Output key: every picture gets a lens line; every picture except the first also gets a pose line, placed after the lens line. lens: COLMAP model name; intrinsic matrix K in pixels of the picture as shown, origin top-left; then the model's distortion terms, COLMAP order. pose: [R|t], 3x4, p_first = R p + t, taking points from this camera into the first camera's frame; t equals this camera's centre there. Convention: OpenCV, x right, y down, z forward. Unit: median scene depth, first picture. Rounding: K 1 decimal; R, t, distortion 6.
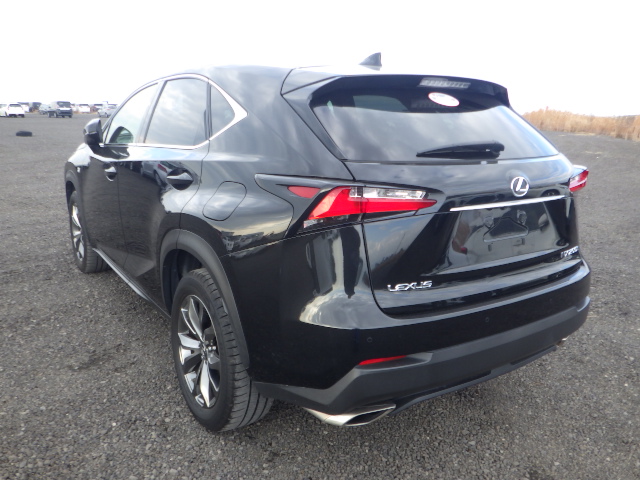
lens RADIAL K [[521.6, 0, 322.9], [0, 521.6, 241.3], [0, 0, 1]] dist [0.010721, -0.002025]
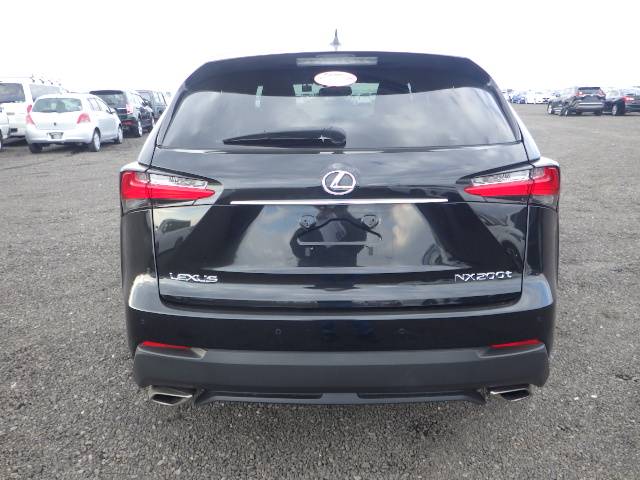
lens RADIAL K [[521.6, 0, 322.0], [0, 521.6, 238.7], [0, 0, 1]] dist [0.010721, -0.002025]
pose [[0.817420, 0.114843, -0.564478, 0.827851], [-0.102049, 0.993296, 0.054310, -0.058310], [0.566931, 0.013211, 0.823660, 0.304890]]
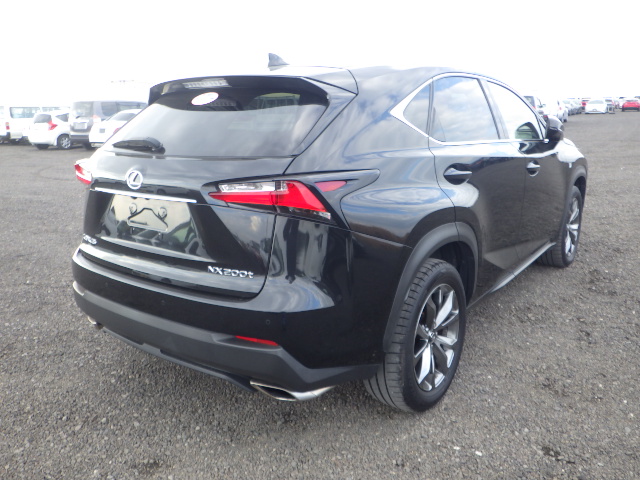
lens RADIAL K [[521.6, 0, 318.6], [0, 521.6, 239.4], [0, 0, 1]] dist [0.010721, -0.002025]
pose [[0.331388, 0.196120, -0.922886, 1.524290], [-0.191044, 0.971843, 0.137924, -0.206219], [0.923950, 0.130605, 0.359525, 0.974563]]
